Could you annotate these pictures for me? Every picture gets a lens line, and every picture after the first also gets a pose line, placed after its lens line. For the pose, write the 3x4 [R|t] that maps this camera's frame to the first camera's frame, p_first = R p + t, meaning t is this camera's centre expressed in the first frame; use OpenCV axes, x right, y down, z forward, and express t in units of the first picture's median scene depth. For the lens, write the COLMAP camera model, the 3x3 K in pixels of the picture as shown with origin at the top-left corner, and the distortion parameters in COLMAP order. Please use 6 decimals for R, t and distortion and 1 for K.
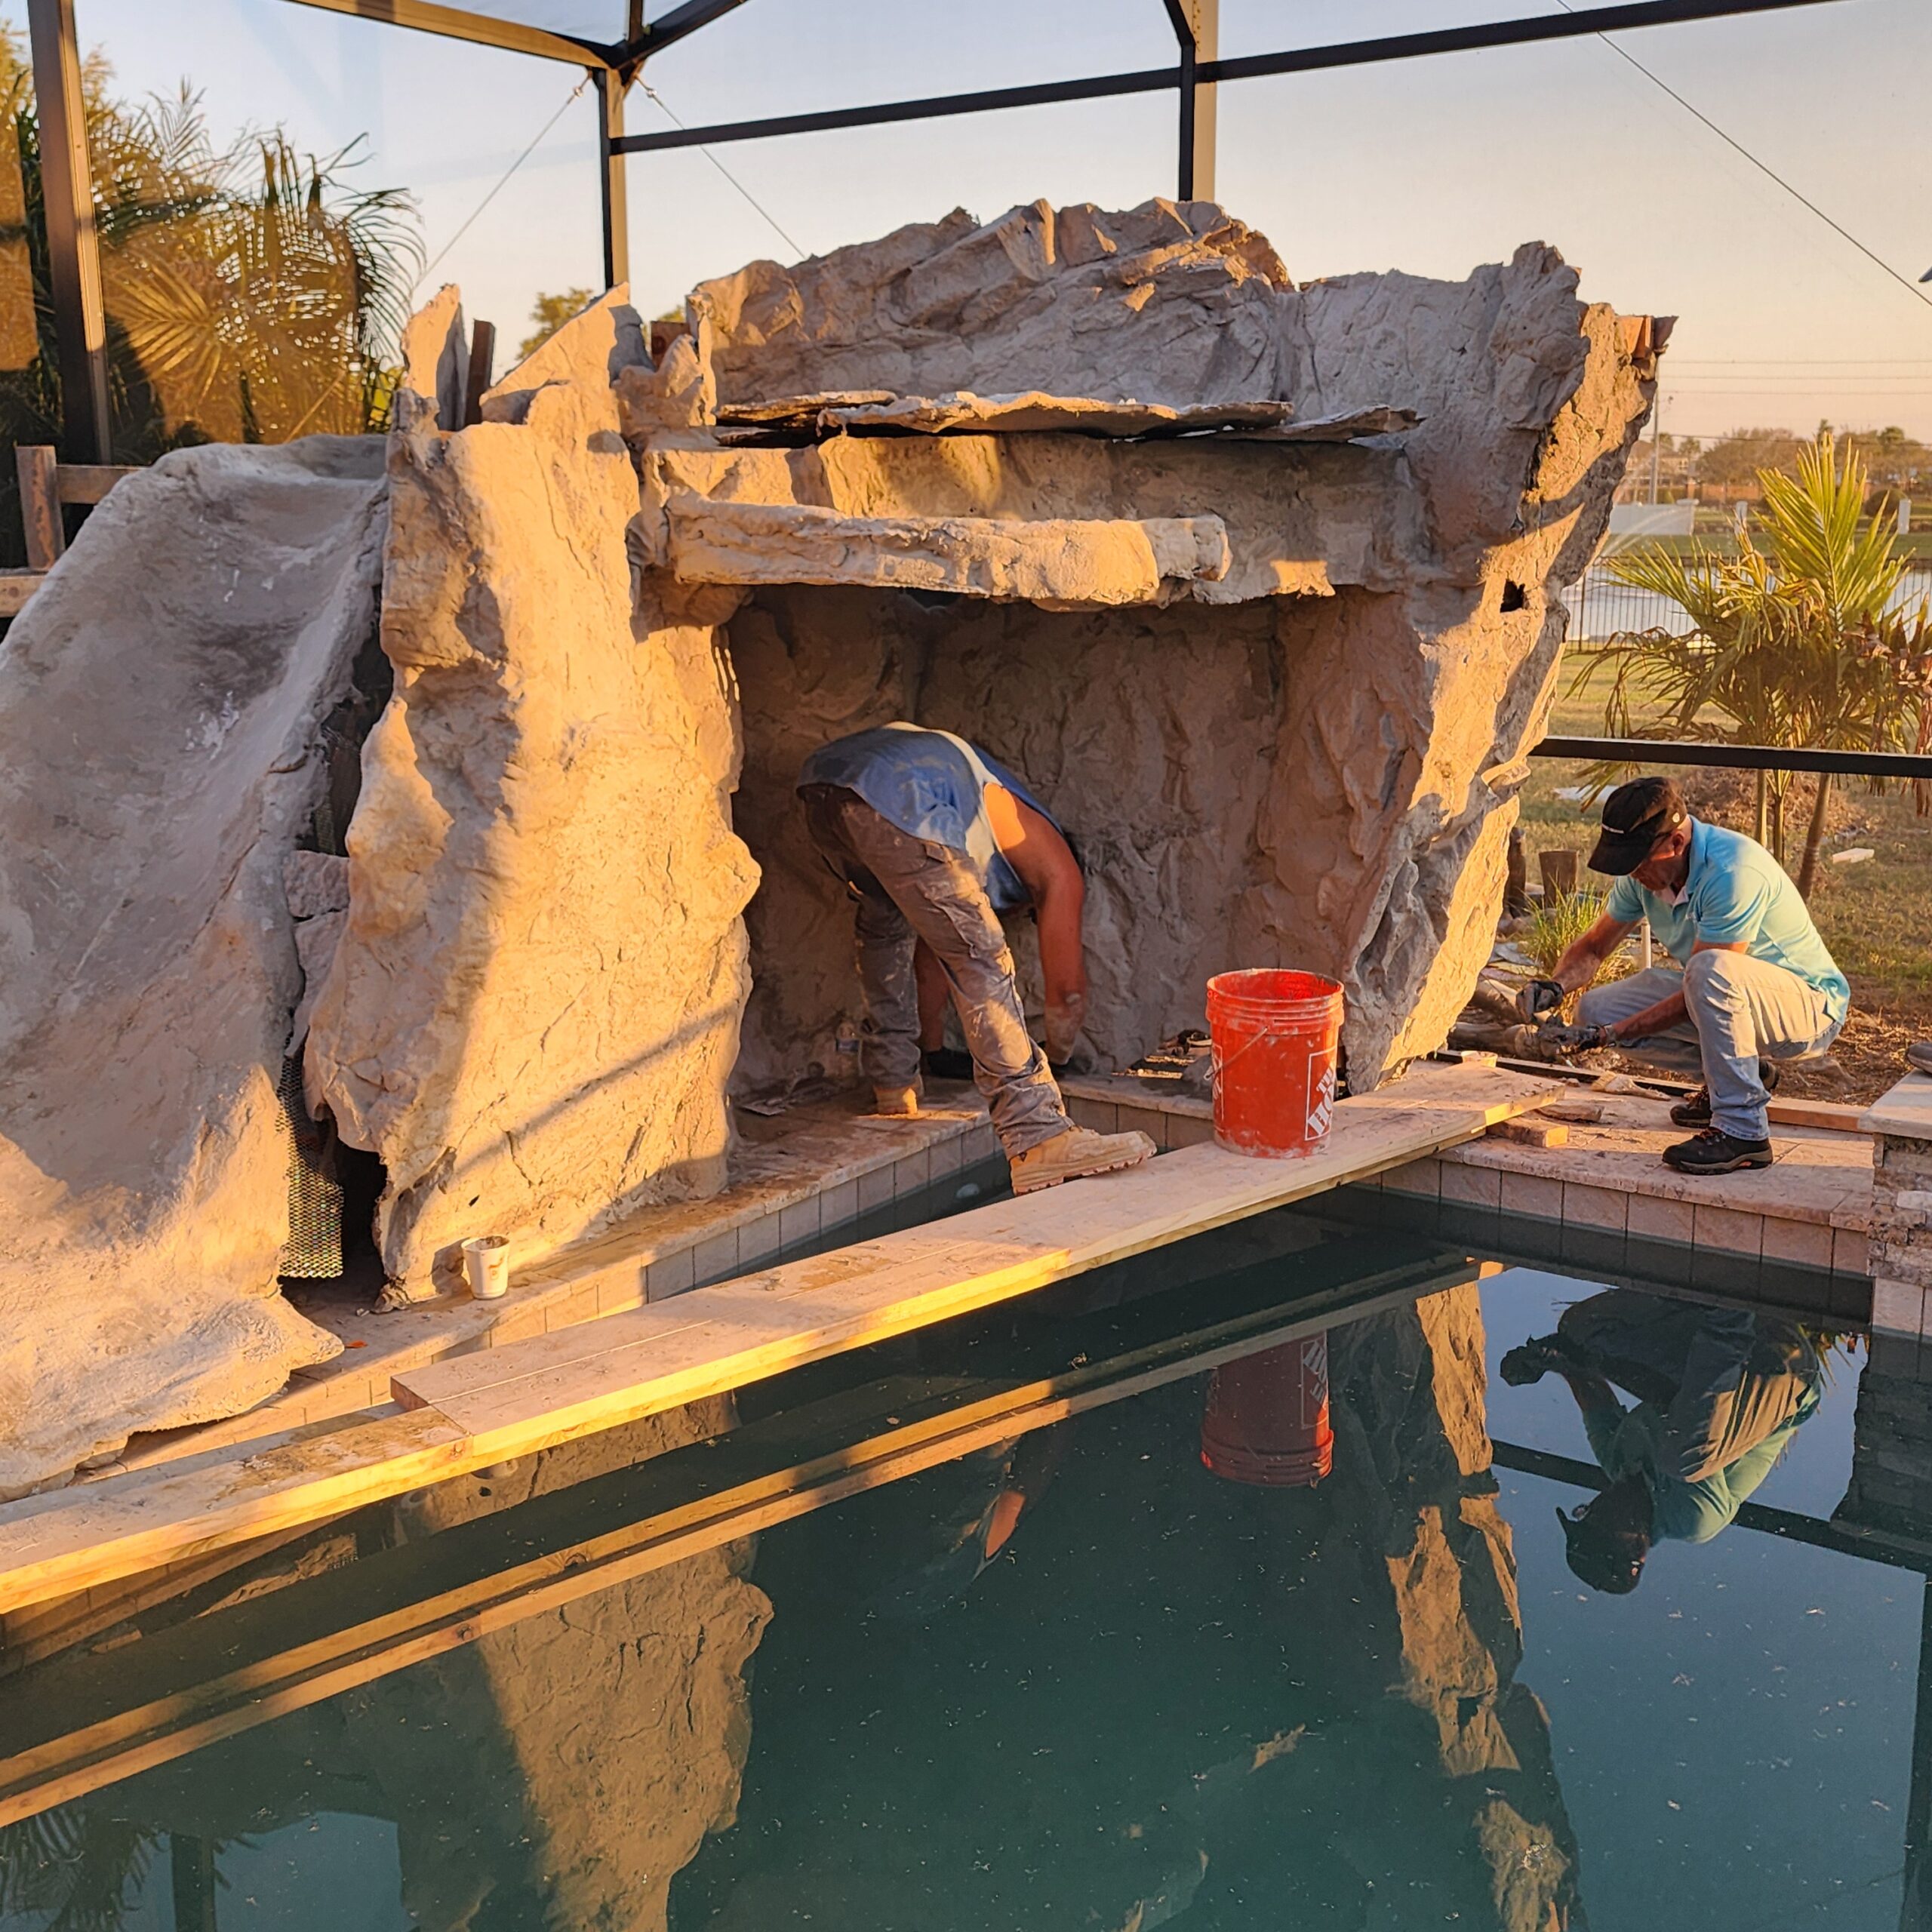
lens RADIAL K [[2257.4, 0, 966.0], [0, 2257.4, 966.0], [0, 0, 1]] dist [0.074204, 0.002464]
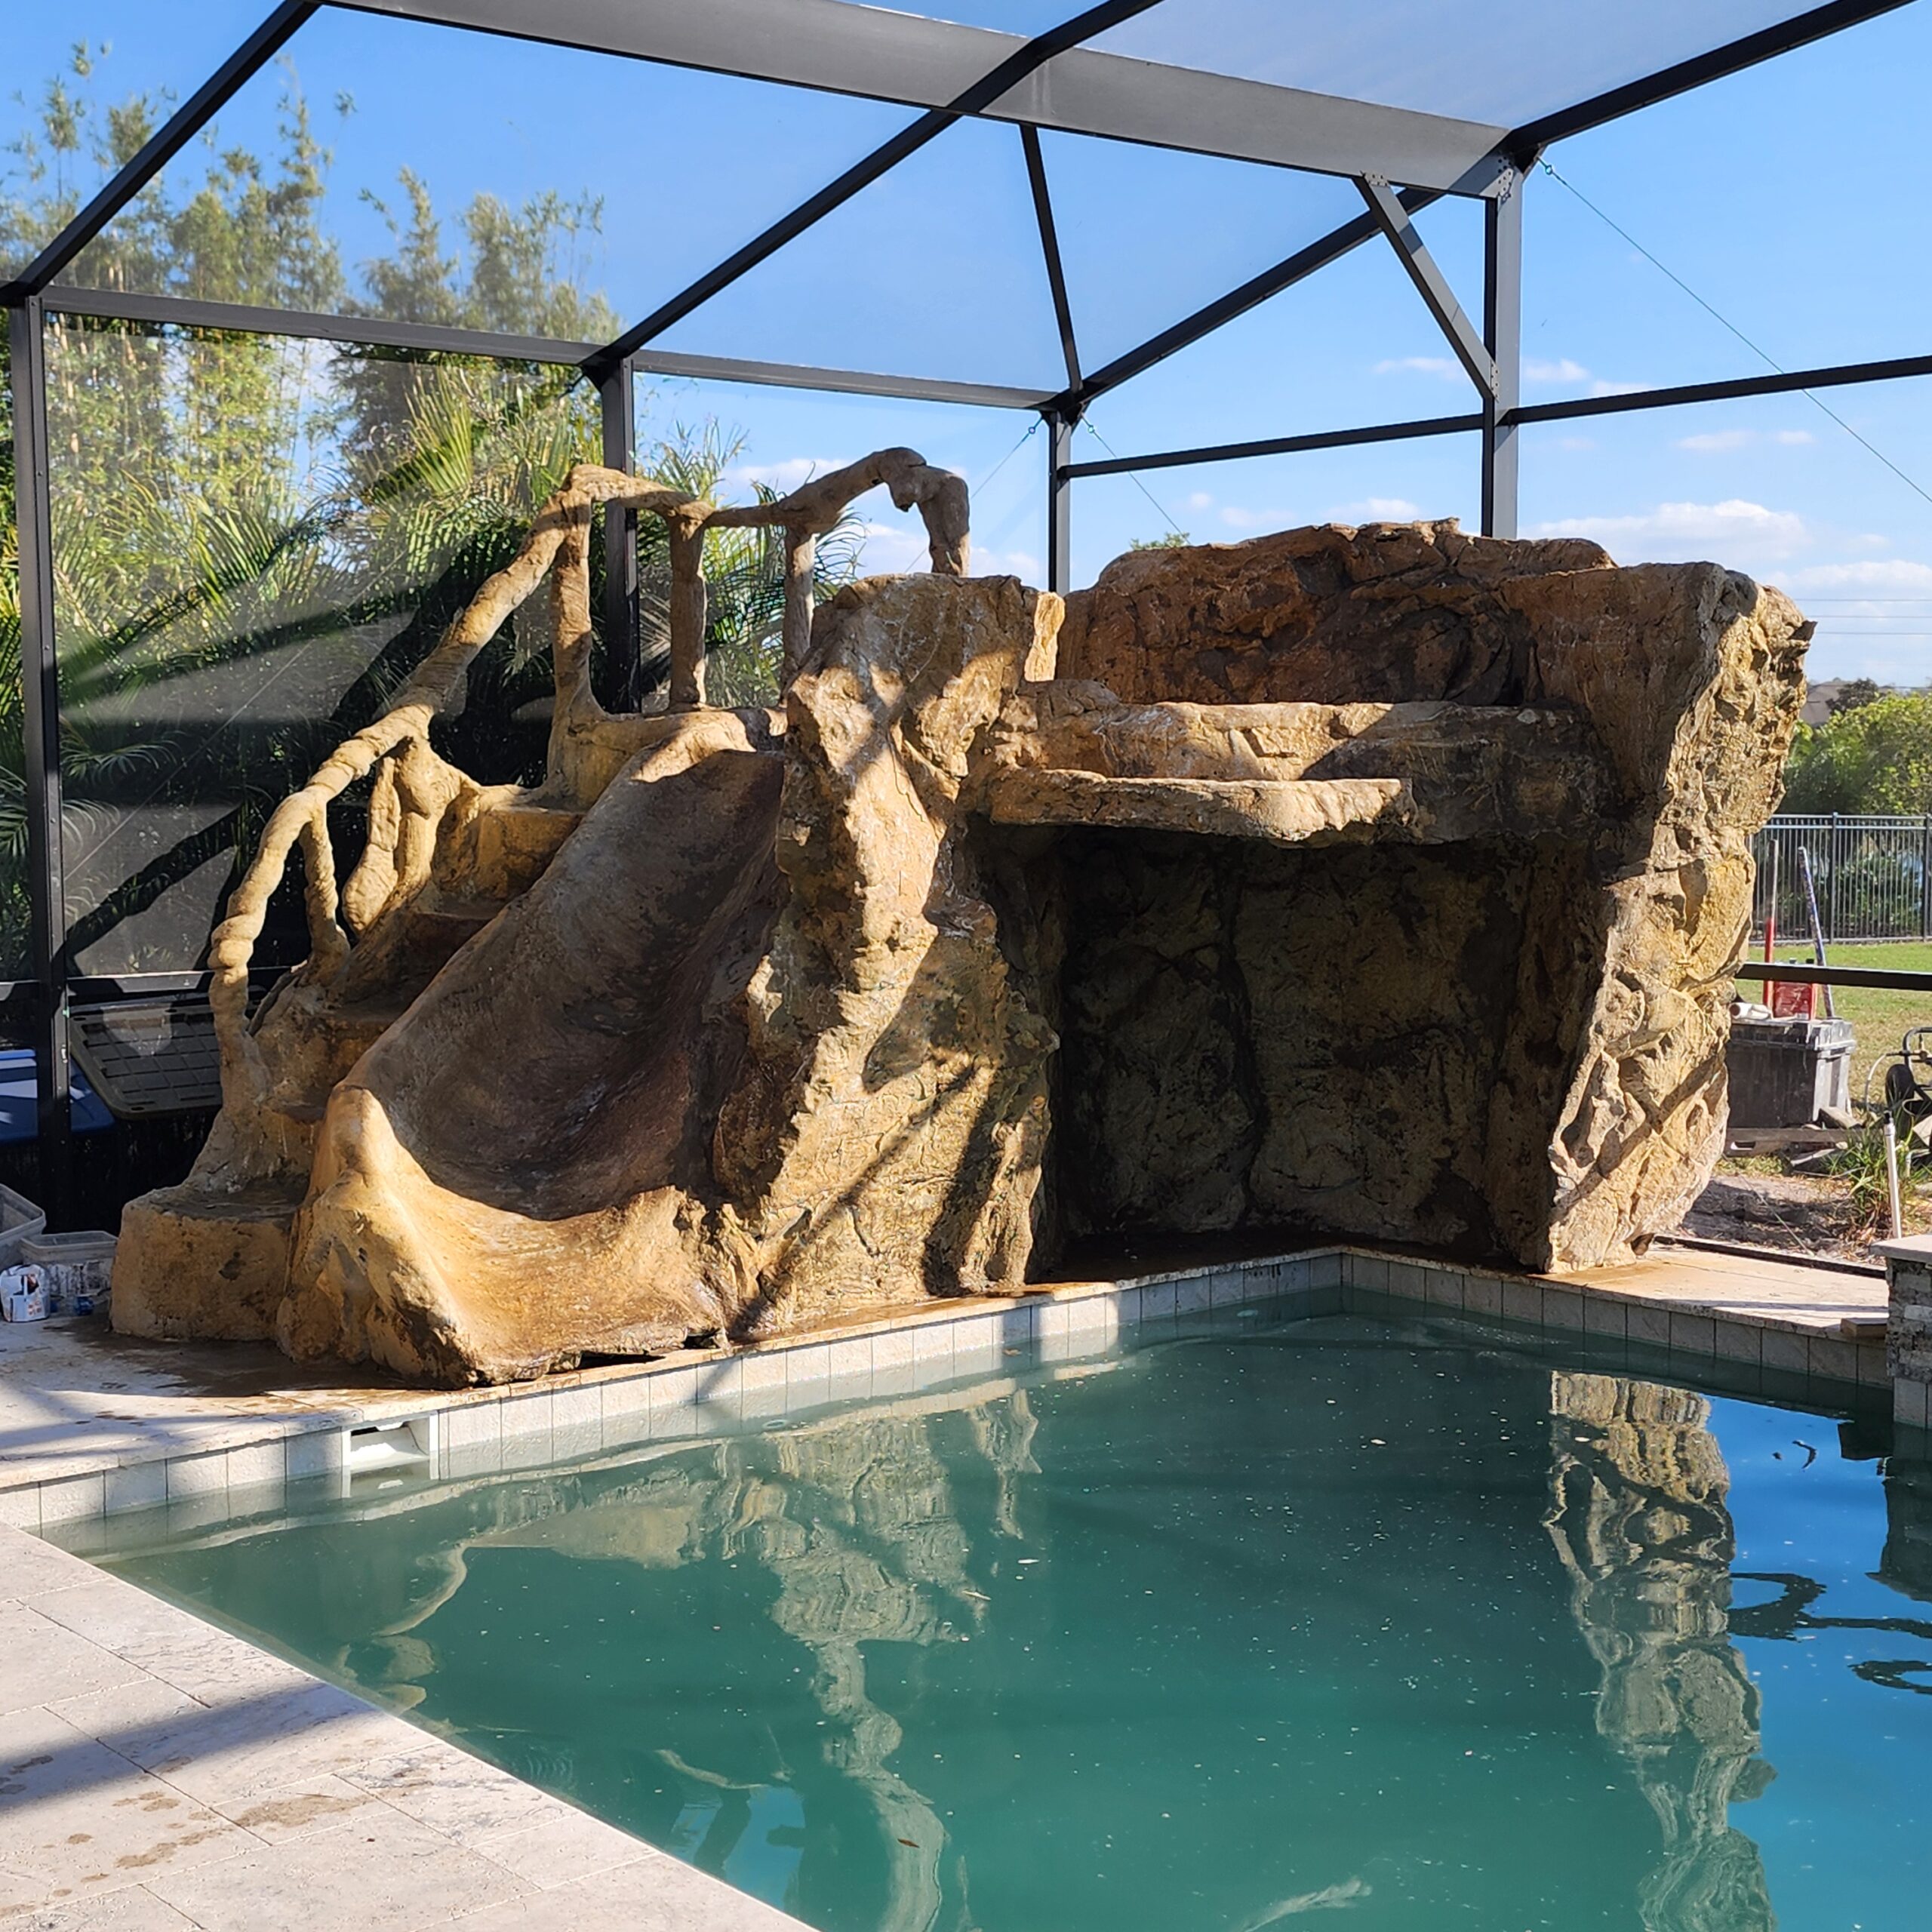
lens RADIAL K [[2894.1, 0, 966.0], [0, 2894.1, 966.0], [0, 0, 1]] dist [0.153702, 0.010657]
pose [[0.965552, 0.018890, -0.259524, 0.238266], [-0.052153, 0.991172, -0.121892, 0.100907], [0.254930, 0.131228, 0.958013, -0.523438]]
